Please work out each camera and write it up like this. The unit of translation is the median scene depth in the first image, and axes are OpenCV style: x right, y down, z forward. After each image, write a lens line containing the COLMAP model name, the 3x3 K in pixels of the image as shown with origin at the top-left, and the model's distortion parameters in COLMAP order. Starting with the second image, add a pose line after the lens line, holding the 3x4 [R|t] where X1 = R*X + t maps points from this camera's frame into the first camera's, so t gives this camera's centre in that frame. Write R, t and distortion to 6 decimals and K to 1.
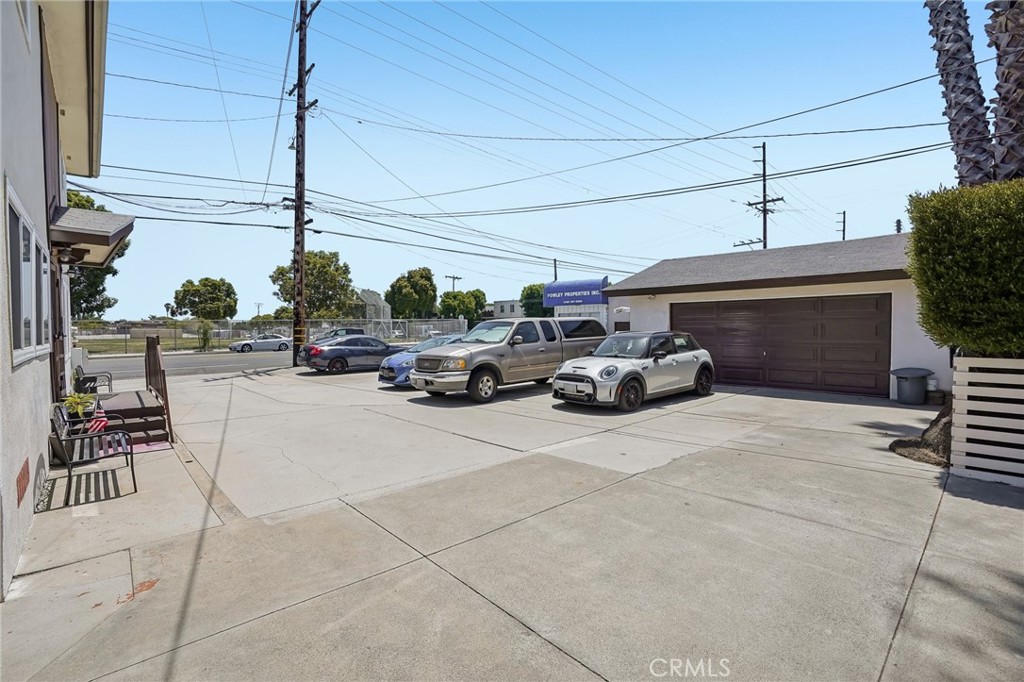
lens RADIAL K [[475.7, 0, 509.2], [0, 475.7, 343.3], [0, 0, 1]] dist [-0.047788, 0.013761]
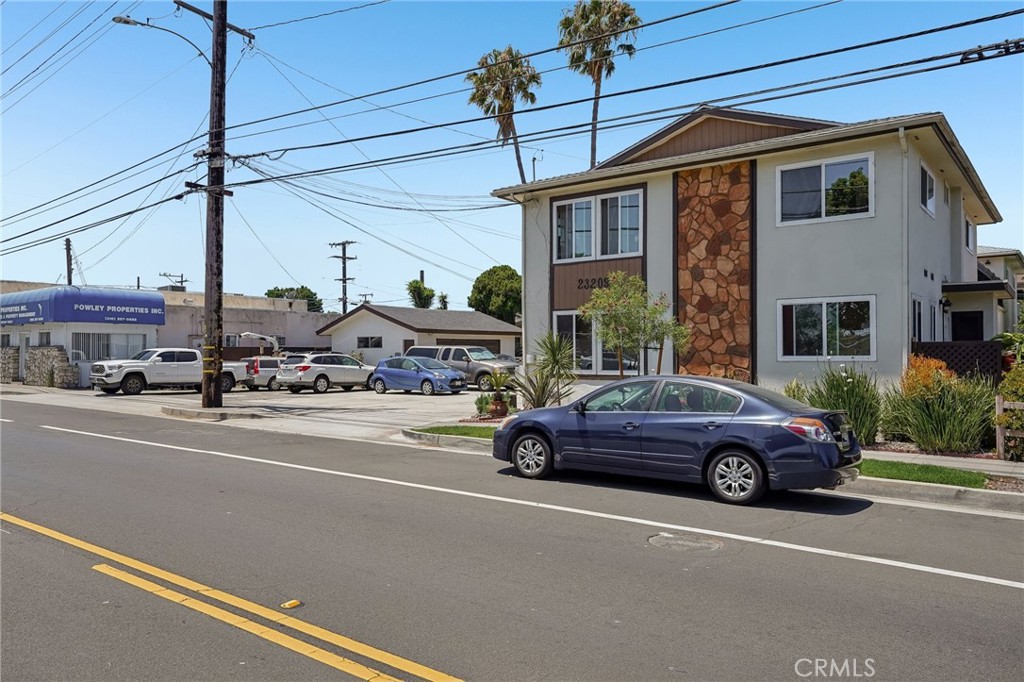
lens RADIAL K [[739.1, 0, 520.5], [0, 739.1, 347.0], [0, 0, 1]] dist [-0.000102, 0.007674]
pose [[-0.191313, 0.015765, 0.981402, -8.172745], [0.034874, 0.999349, -0.009255, -0.046224], [-0.980909, 0.032455, -0.191738, 4.034434]]
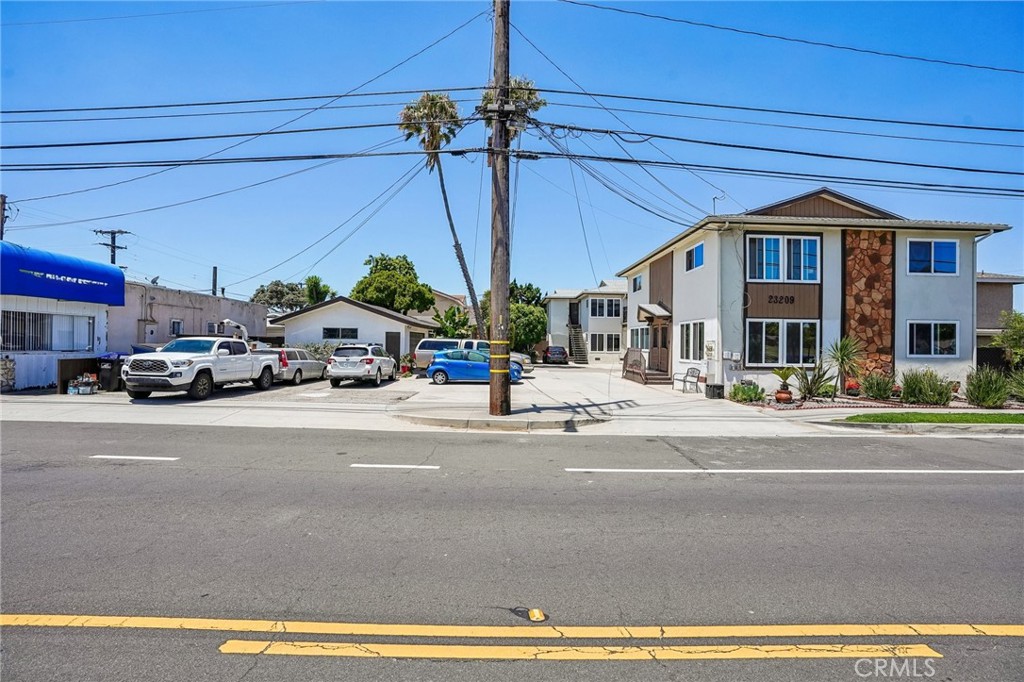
lens RADIAL K [[475.7, 0, 522.7], [0, 475.7, 338.6], [0, 0, 1]] dist [-0.047788, 0.013761]
pose [[-0.760913, 0.005102, 0.648834, -4.416773], [0.013711, 0.999872, 0.008217, -0.212978], [-0.648709, 0.015149, -0.760886, 7.339545]]
